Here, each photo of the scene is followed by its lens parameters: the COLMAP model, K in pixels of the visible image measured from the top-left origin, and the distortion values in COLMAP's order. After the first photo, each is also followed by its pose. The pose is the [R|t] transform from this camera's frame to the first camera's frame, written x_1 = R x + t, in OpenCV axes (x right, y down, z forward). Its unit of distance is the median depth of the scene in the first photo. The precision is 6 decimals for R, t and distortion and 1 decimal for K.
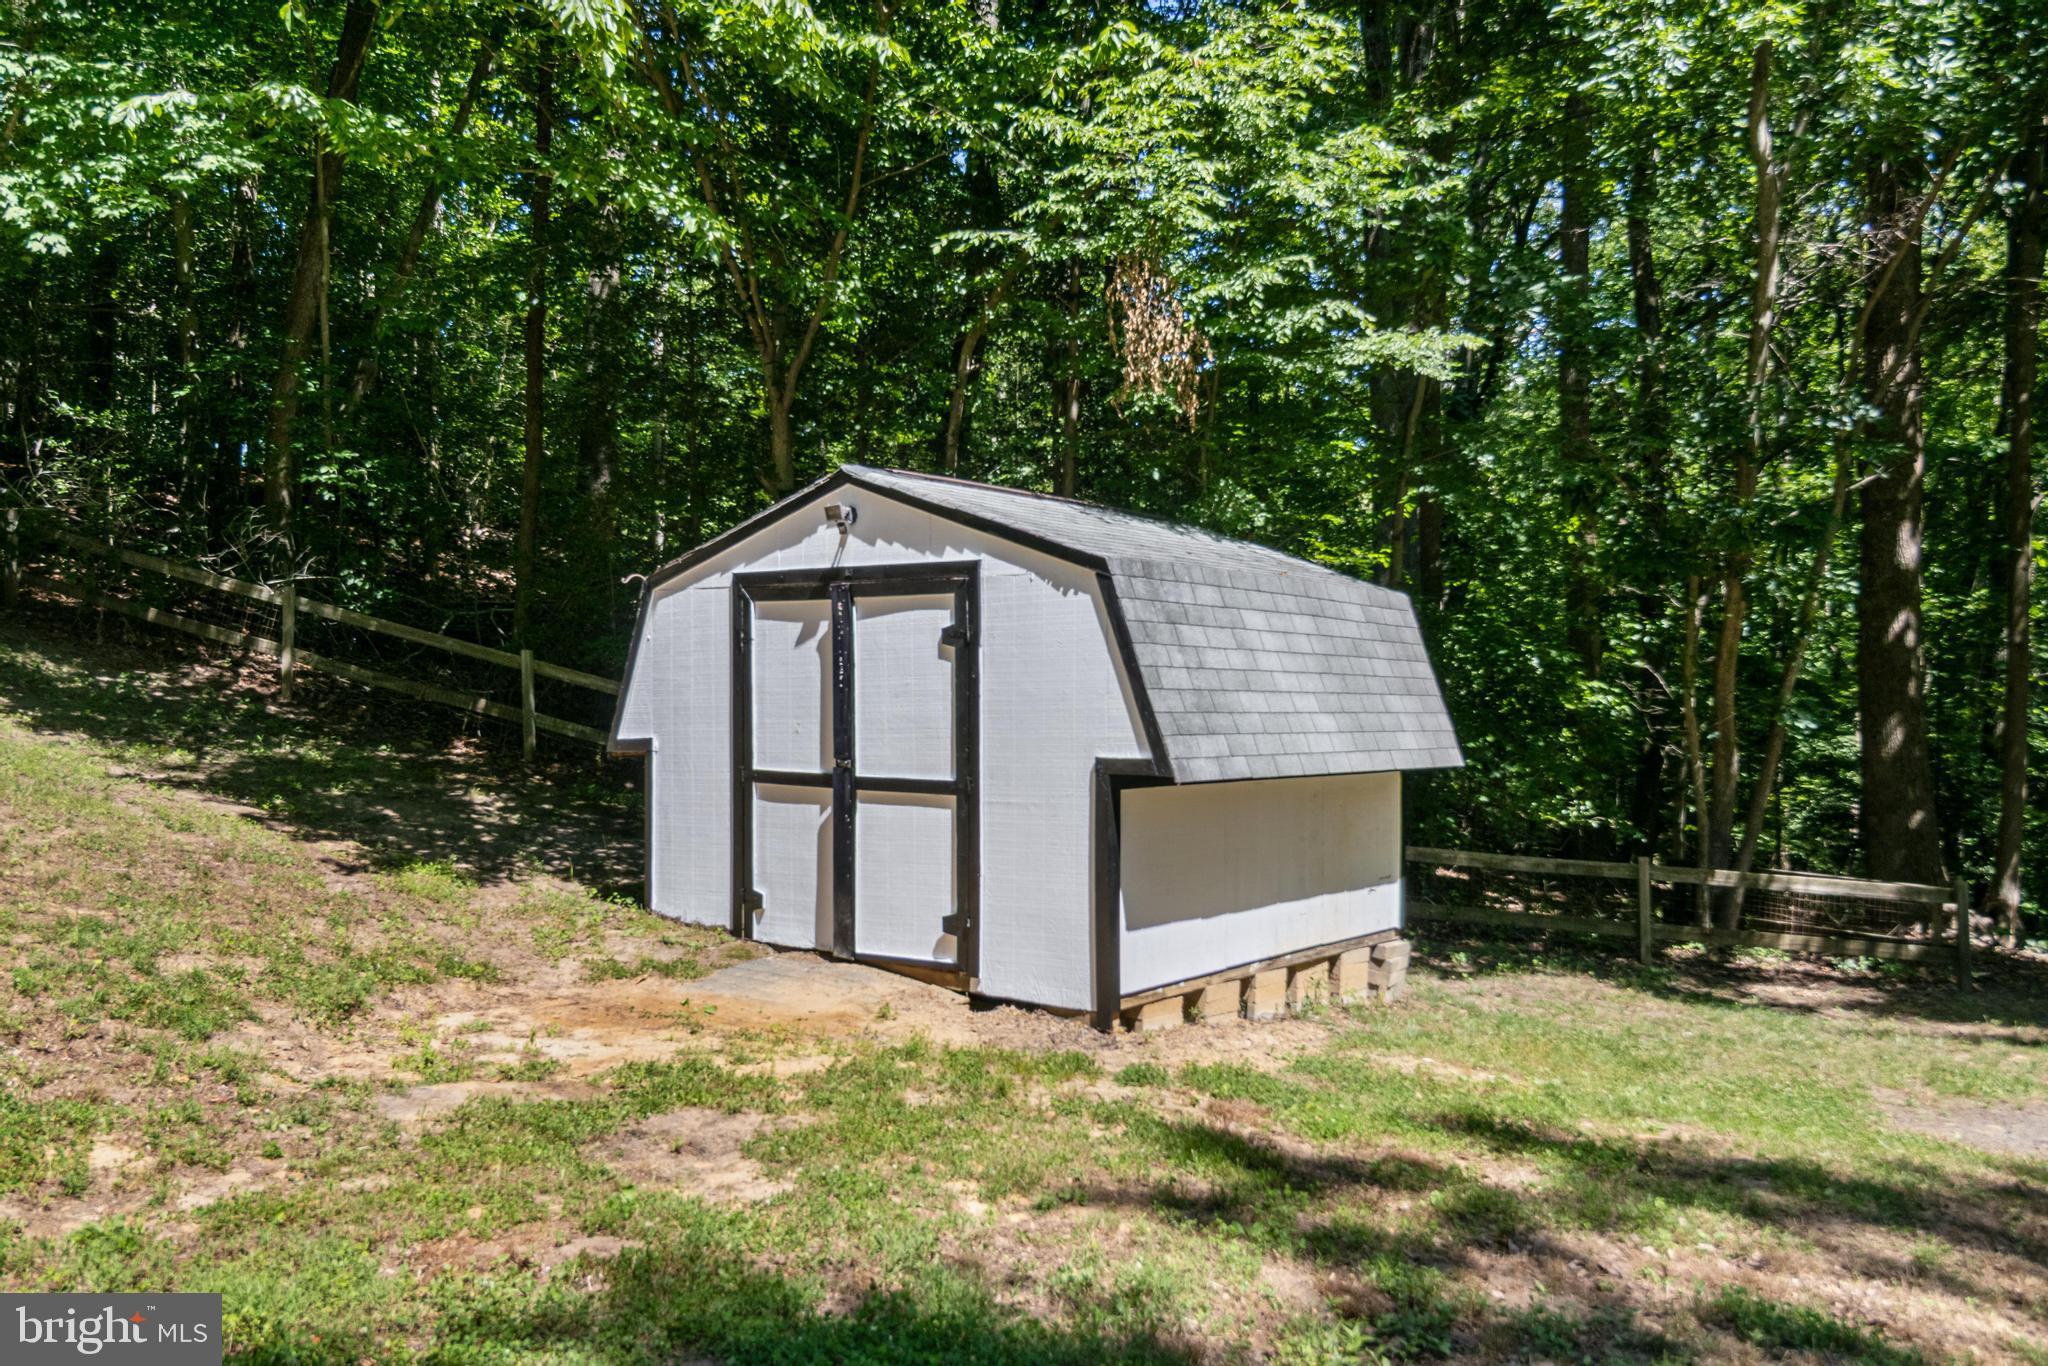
lens RADIAL K [[1618.8, 0, 1024.0], [0, 1618.8, 683.0], [0, 0, 1]] dist [-0.003942, -0.002455]
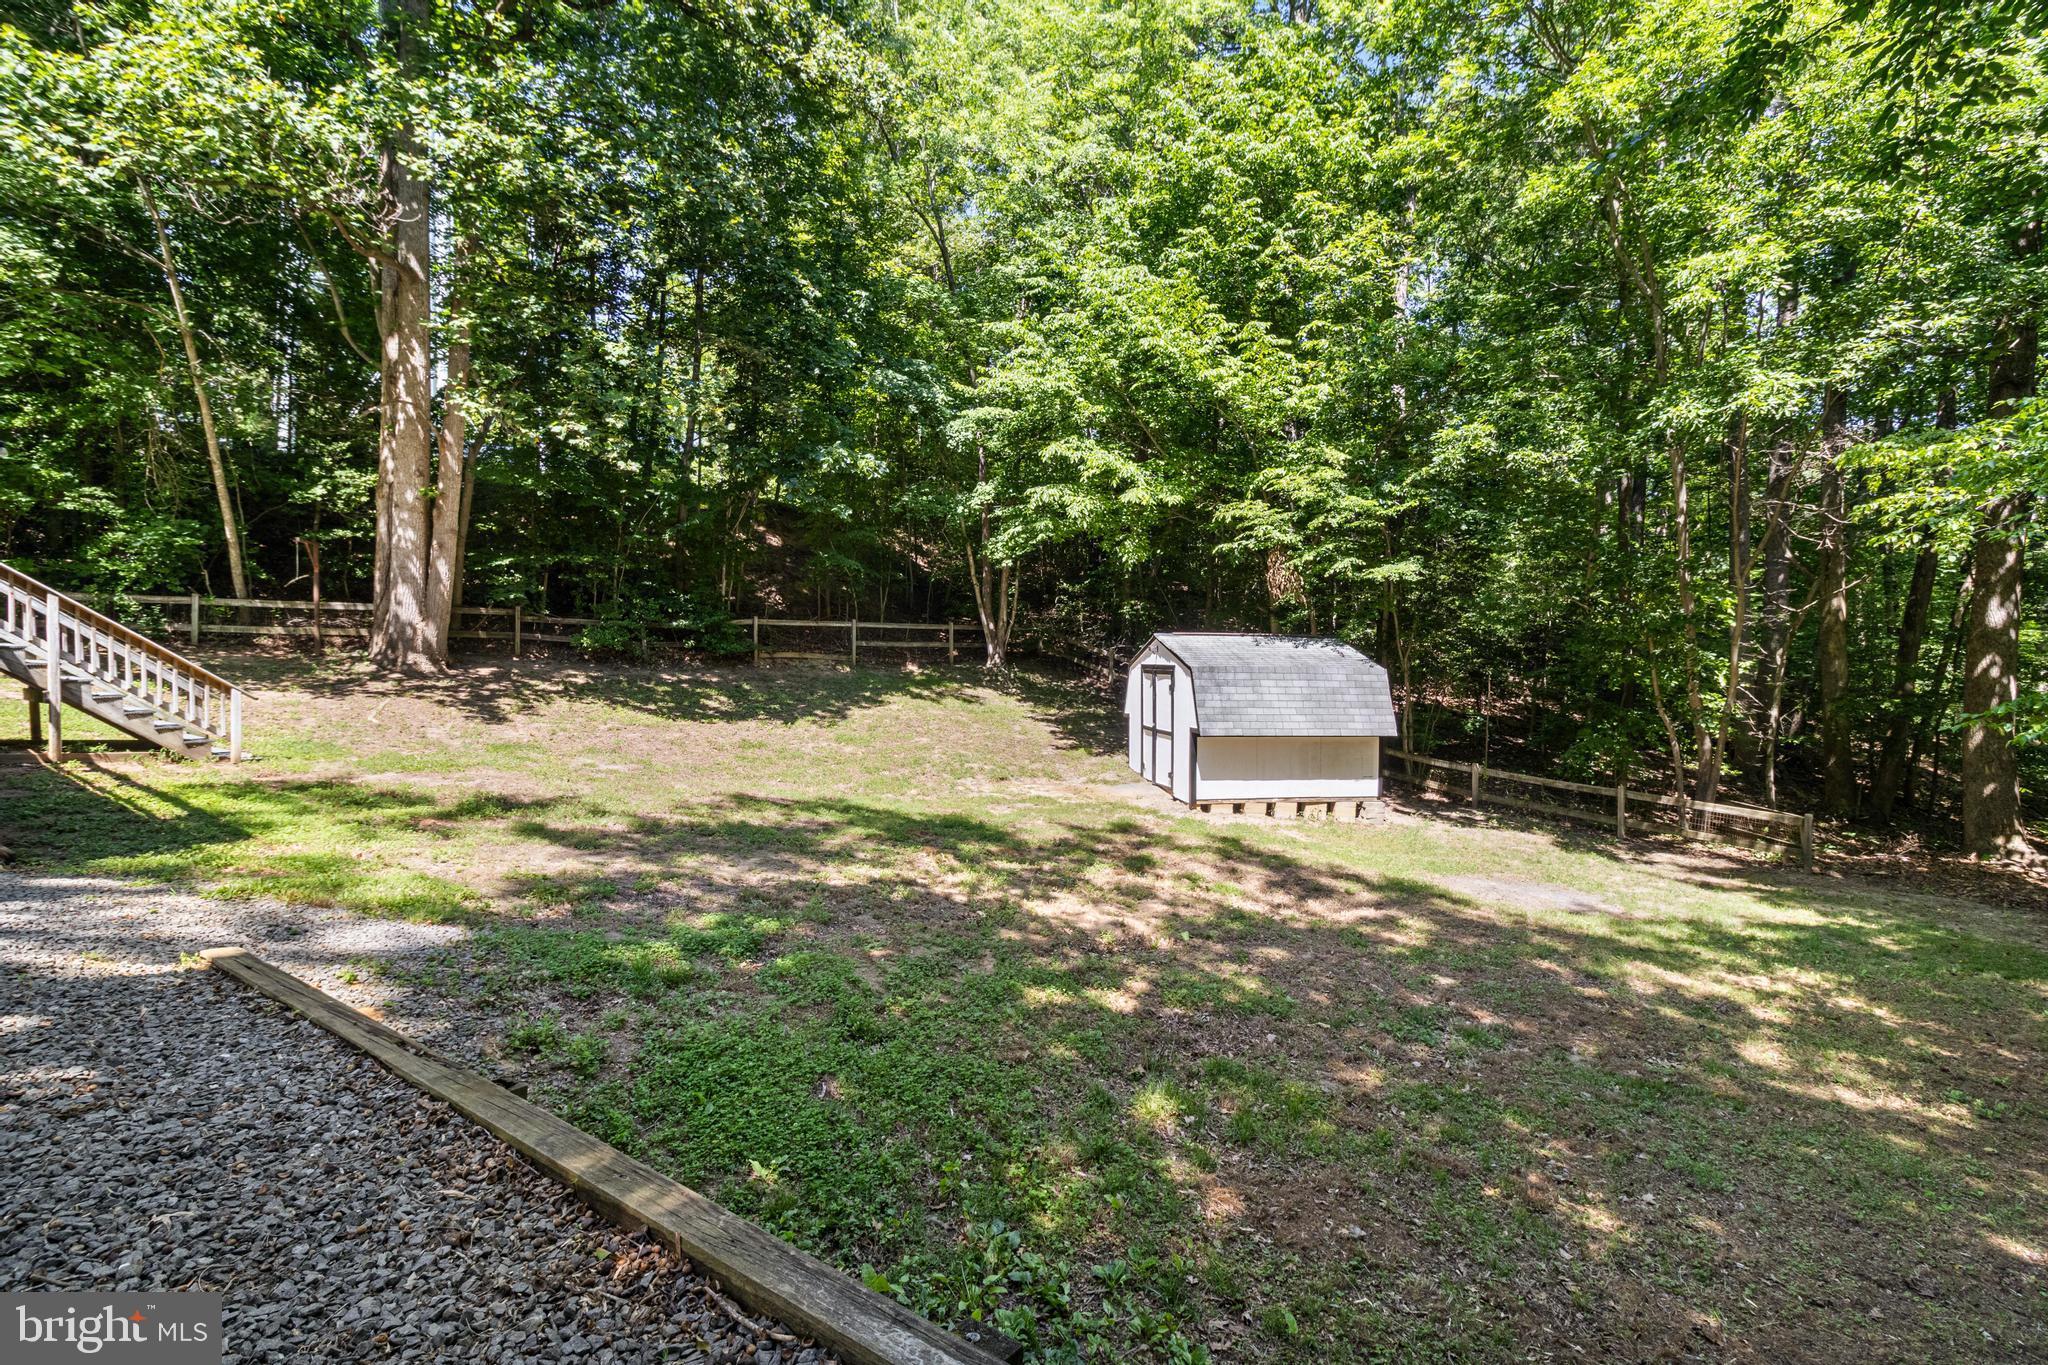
lens RADIAL K [[954.5, 0, 1033.1], [0, 954.5, 671.5], [0, 0, 1]] dist [0.011562, -0.000093]
pose [[0.746465, 0.010283, -0.665345, 0.968718], [0.000120, 0.999879, 0.015587, -0.086267], [0.665424, -0.011715, 0.746374, -0.592445]]
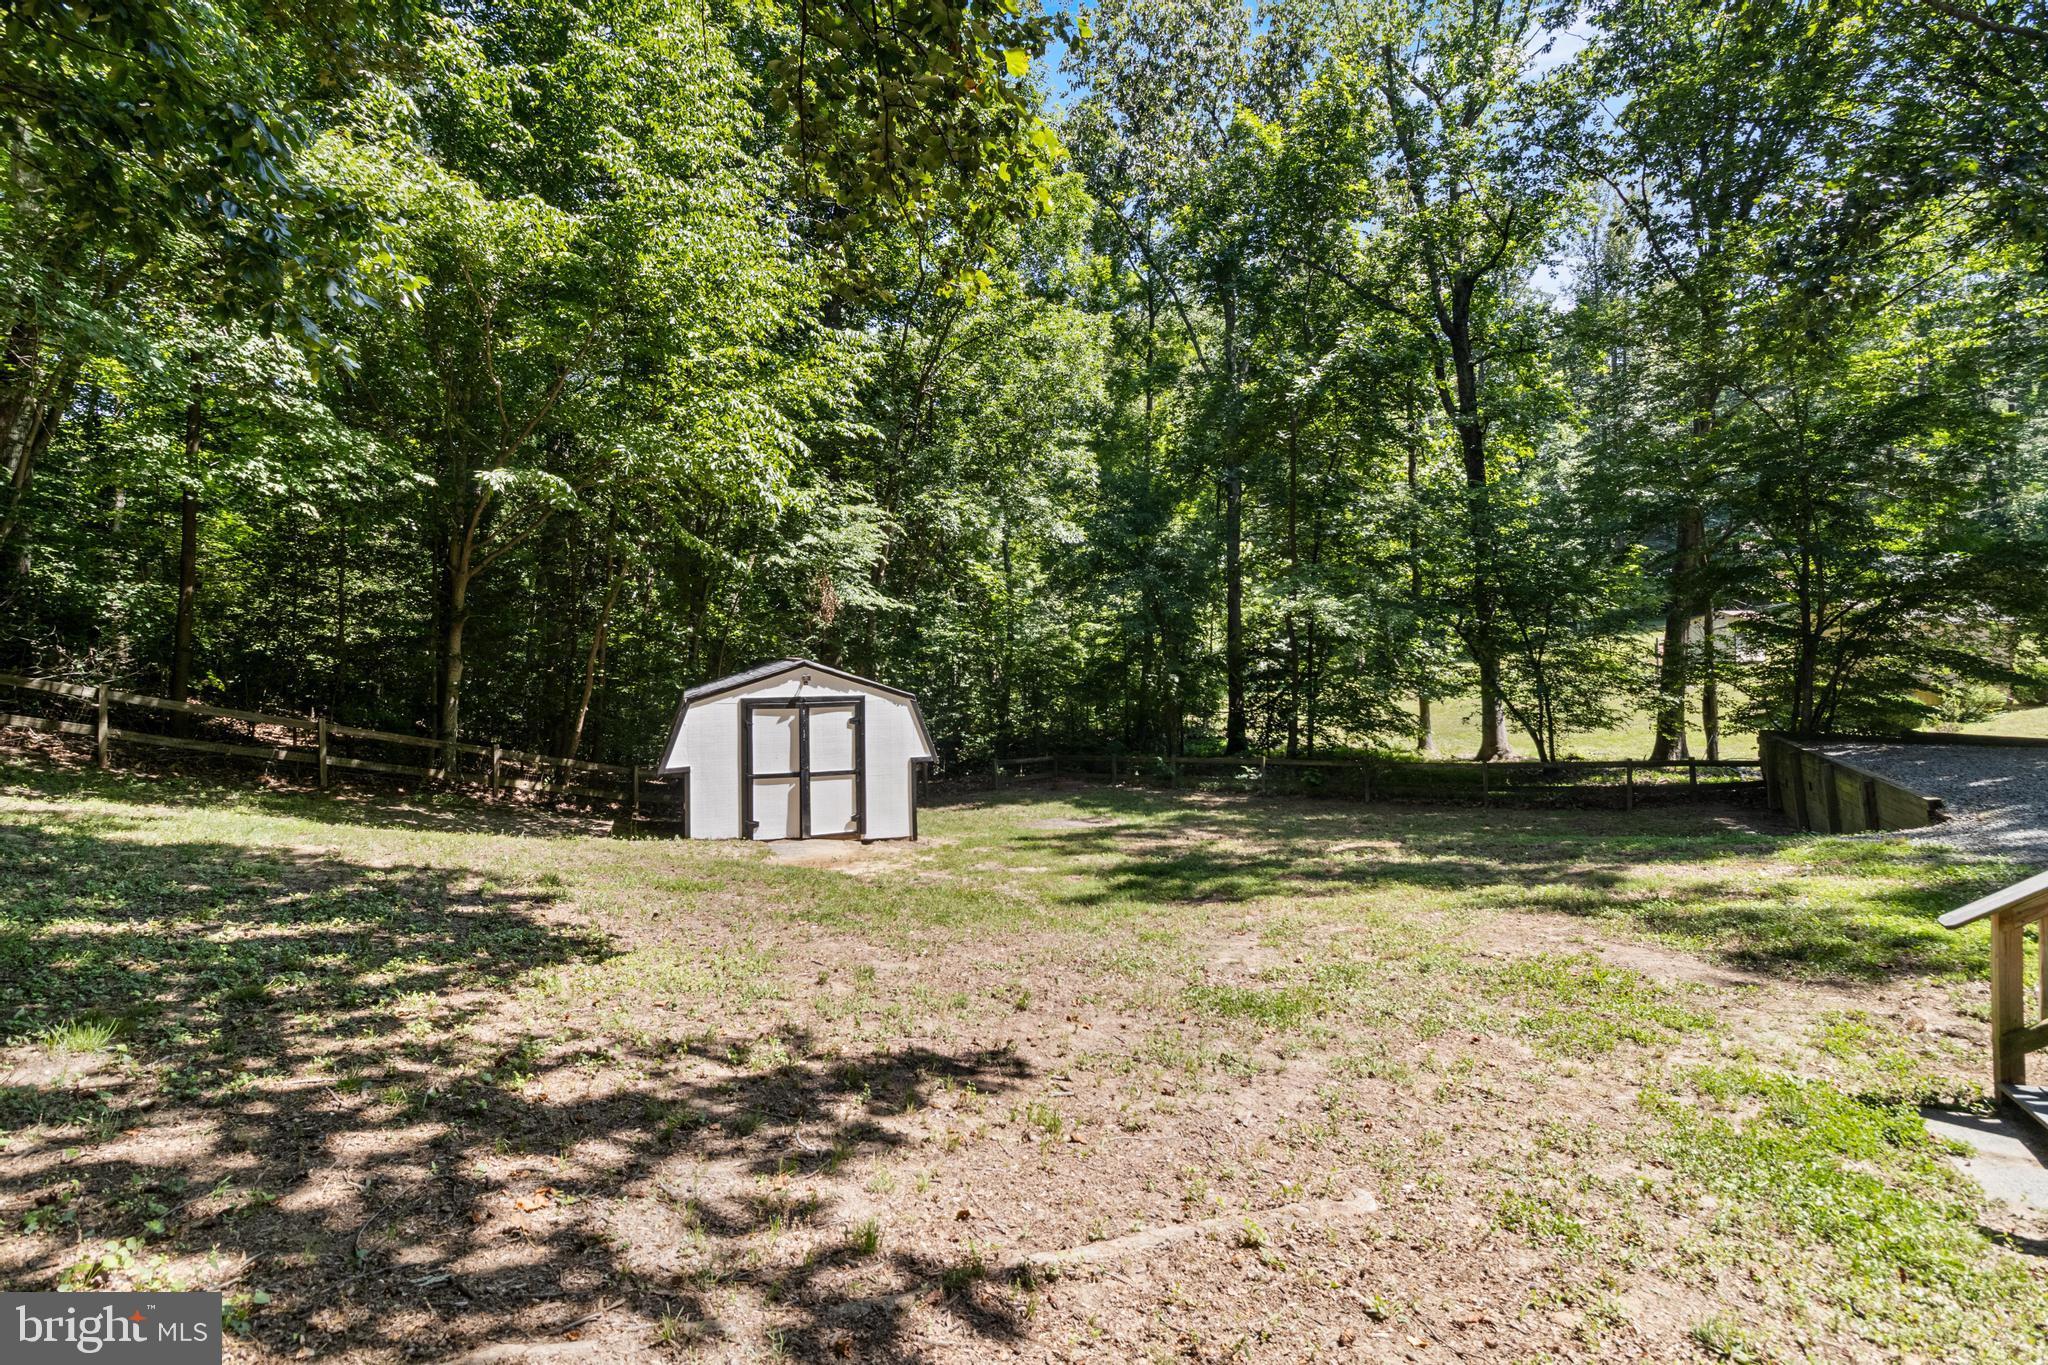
lens RADIAL K [[946.5, 0, 1030.6], [0, 946.5, 673.5], [0, 0, 1]] dist [0.002049, -0.000298]
pose [[0.554592, -0.014176, 0.832002, -1.217752], [0.010314, 0.999895, 0.010161, -0.121706], [-0.832059, 0.002946, 0.554680, -0.218068]]
